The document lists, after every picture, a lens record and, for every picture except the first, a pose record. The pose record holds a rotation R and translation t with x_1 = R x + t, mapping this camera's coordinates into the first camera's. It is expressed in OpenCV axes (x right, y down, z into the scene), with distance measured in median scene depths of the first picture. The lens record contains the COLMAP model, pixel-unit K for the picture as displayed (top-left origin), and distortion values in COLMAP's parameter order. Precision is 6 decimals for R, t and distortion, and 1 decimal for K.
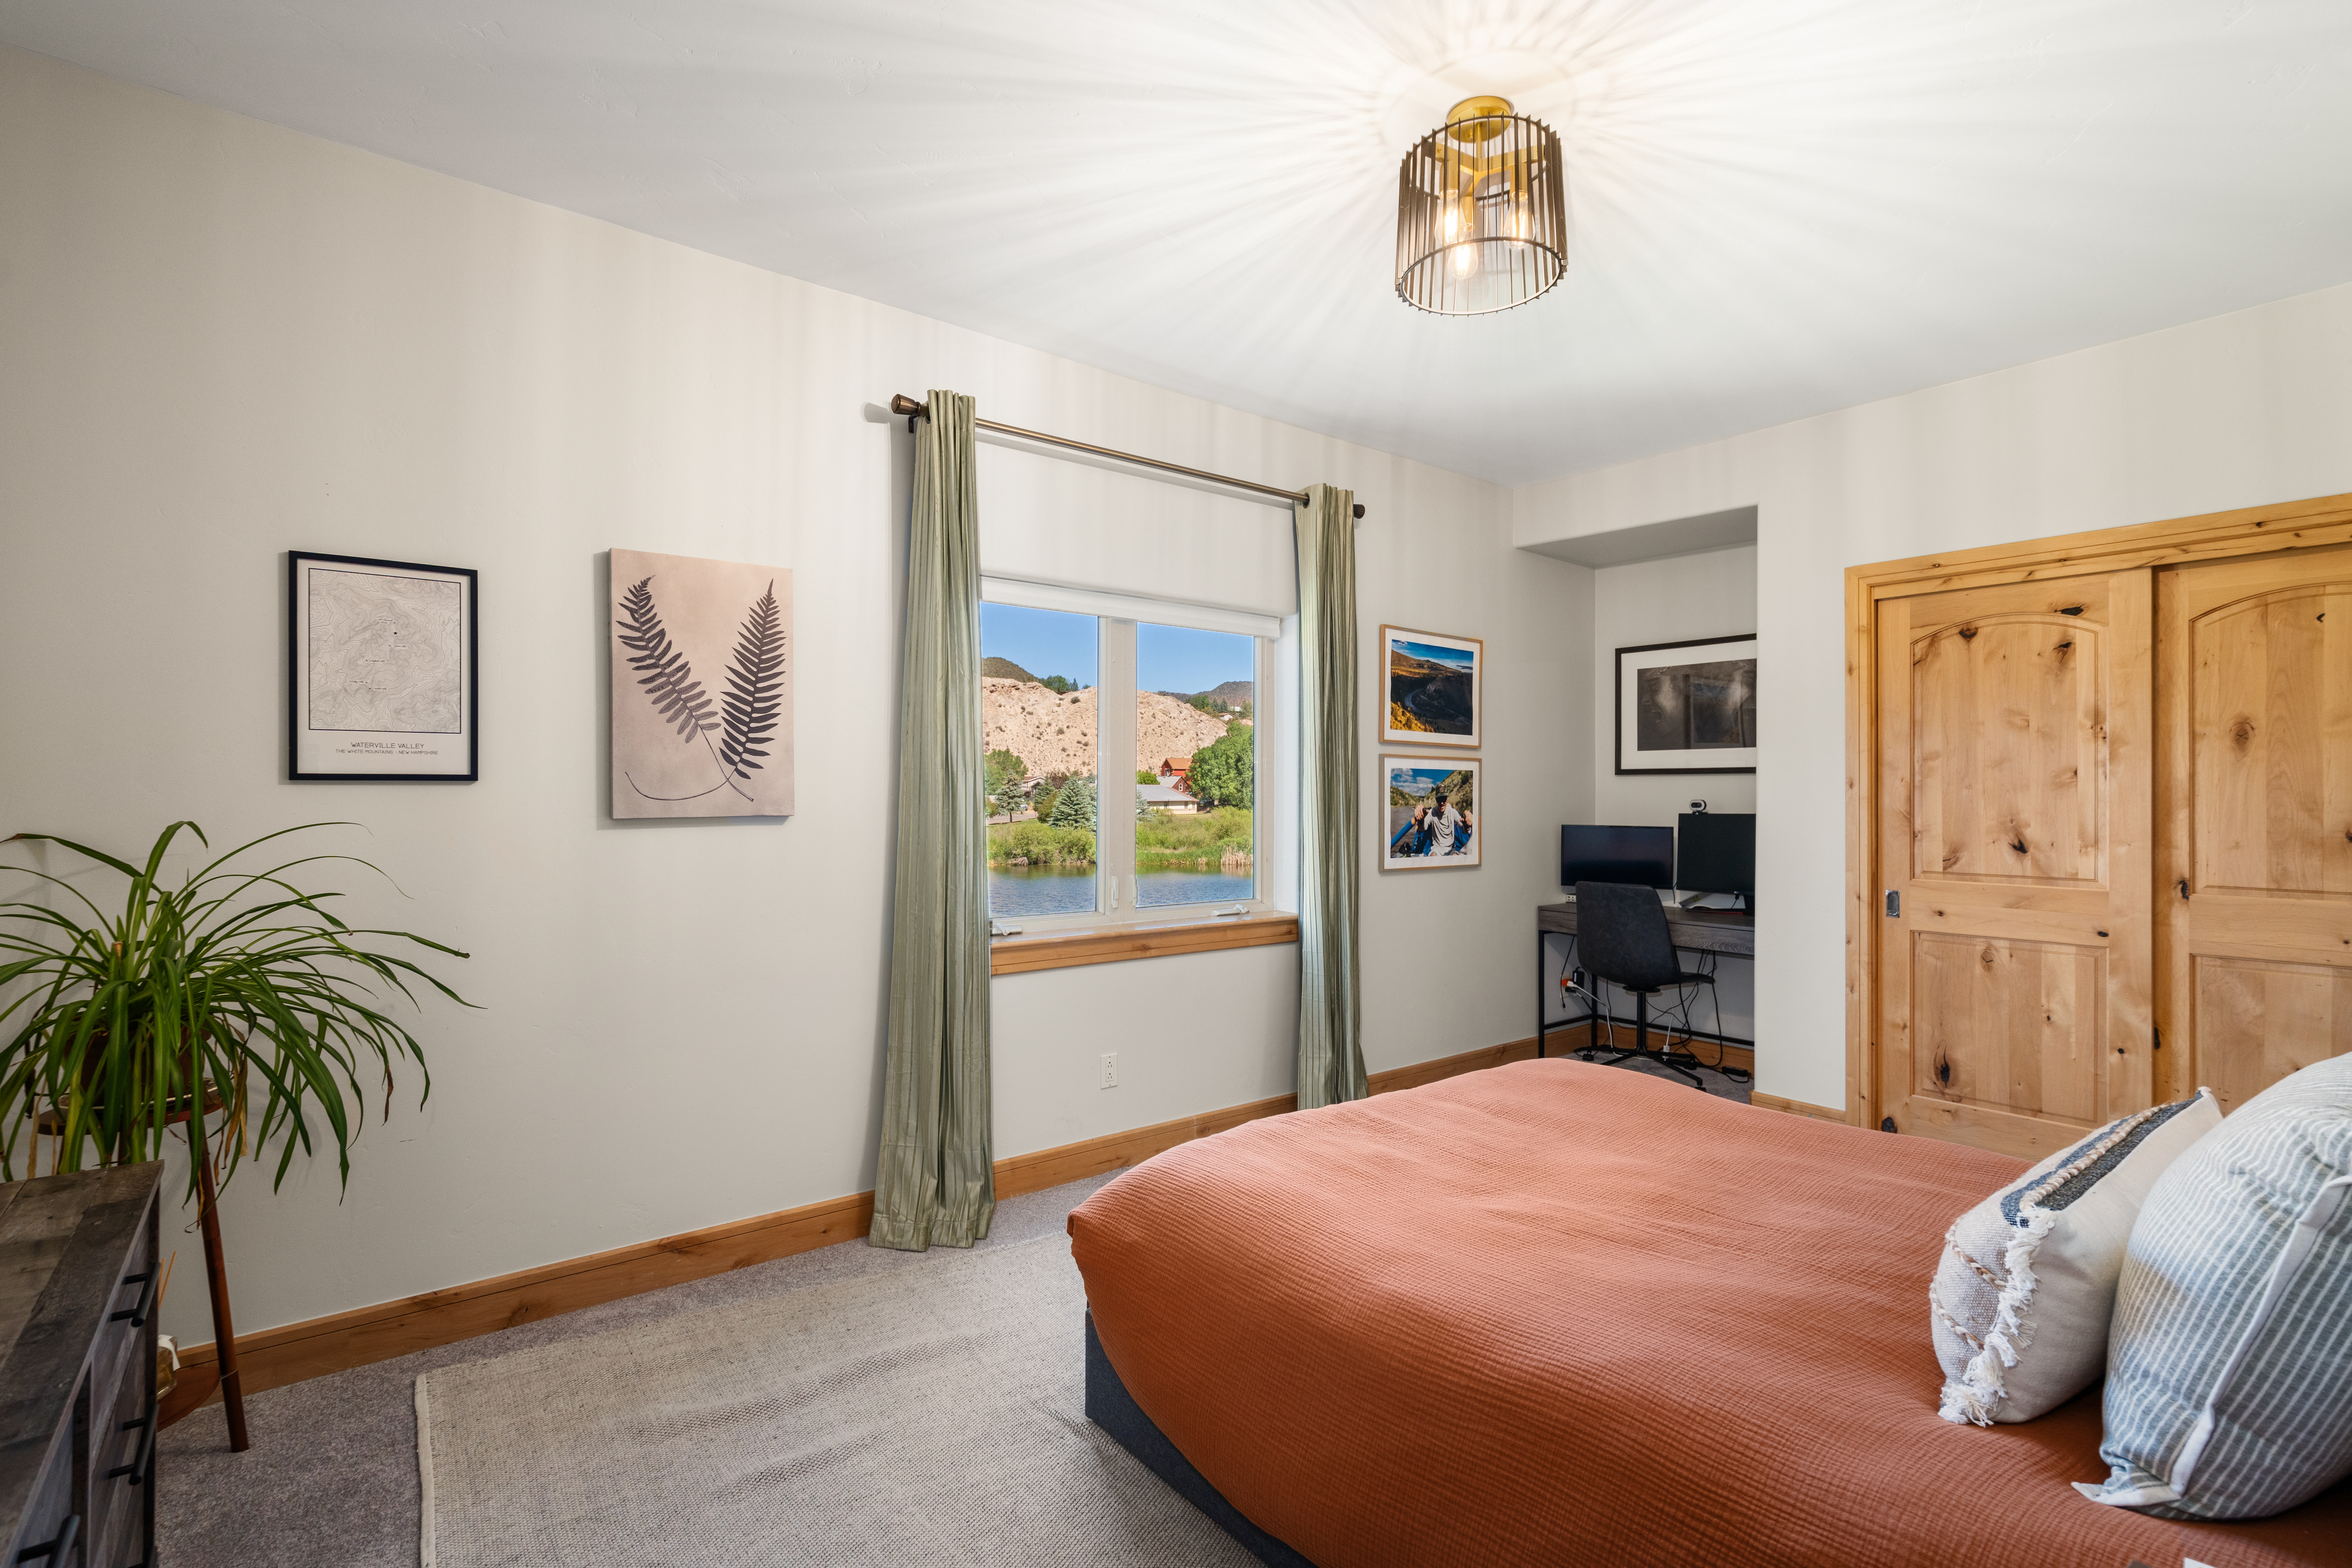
lens RADIAL K [[1084.7, 0, 1164.8], [0, 1084.7, 795.0], [0, 0, 1]] dist [-0.000634, 0.000190]
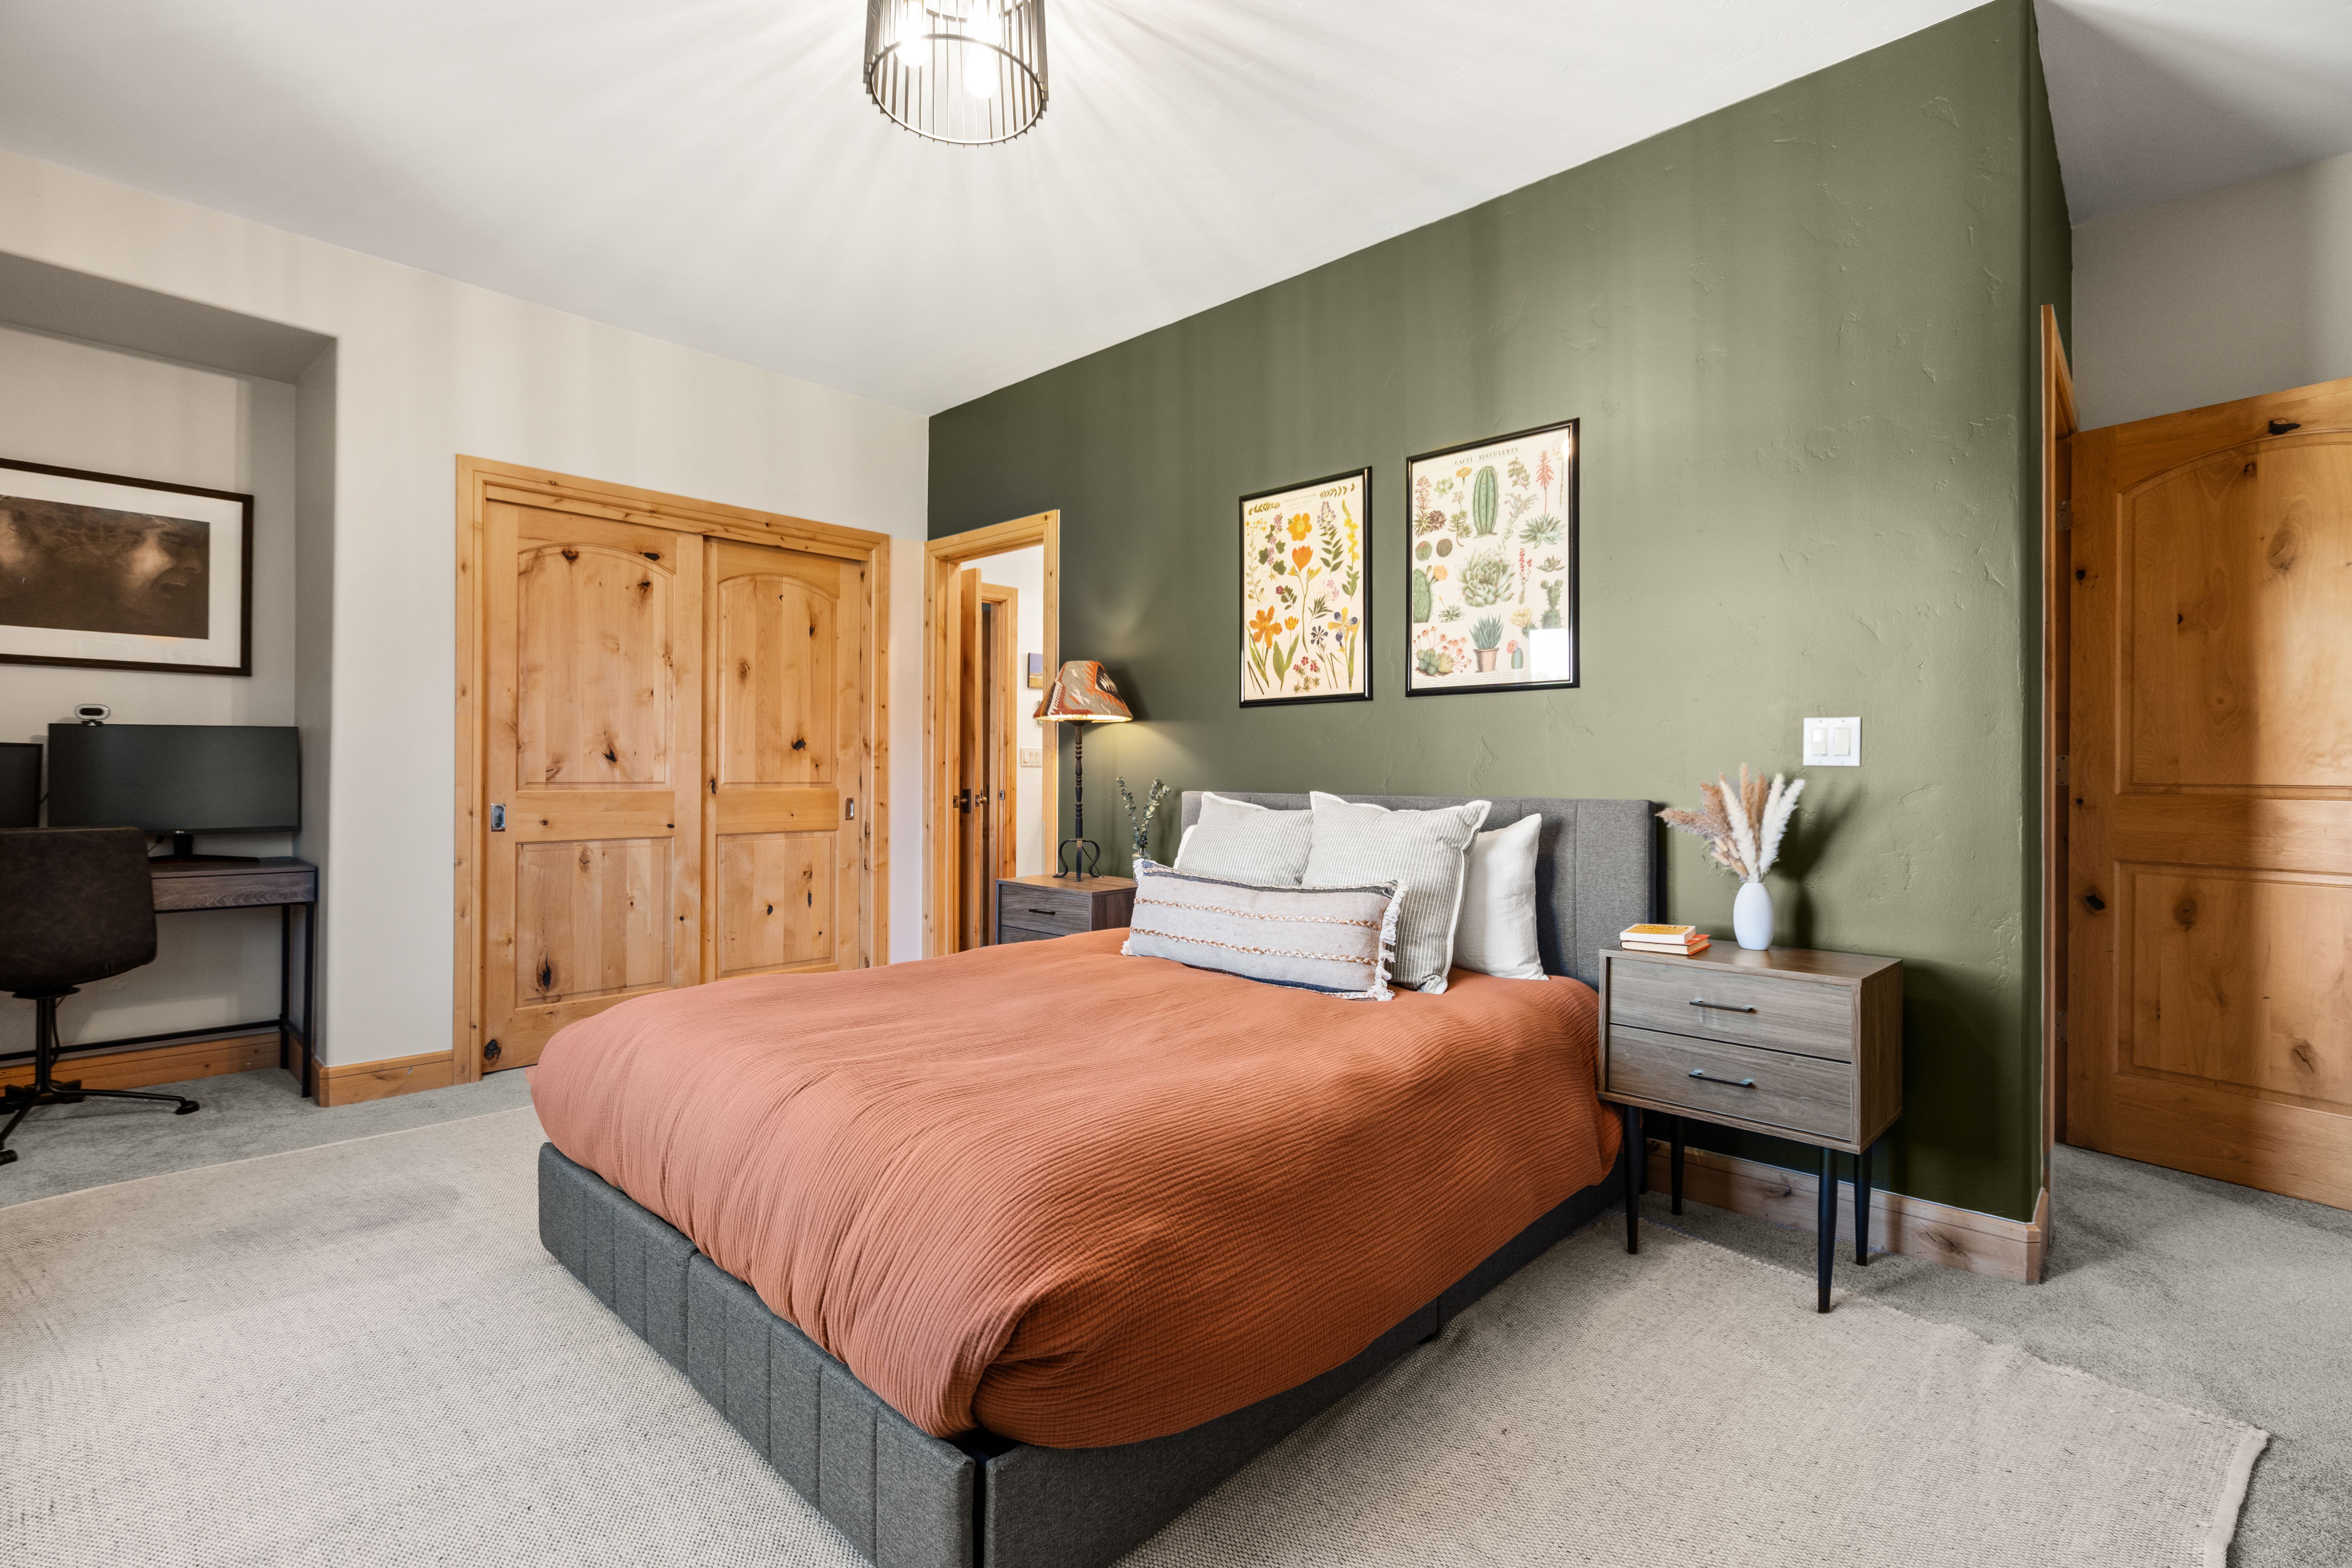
lens RADIAL K [[1084.7, 0, 1167.1], [0, 1084.7, 769.0], [0, 0, 1]] dist [-0.000634, 0.000190]
pose [[-0.161675, -0.001514, 0.986843, -0.404902], [-0.006467, 0.999979, 0.000474, 0.056061], [-0.986823, -0.006305, -0.161682, 0.605269]]
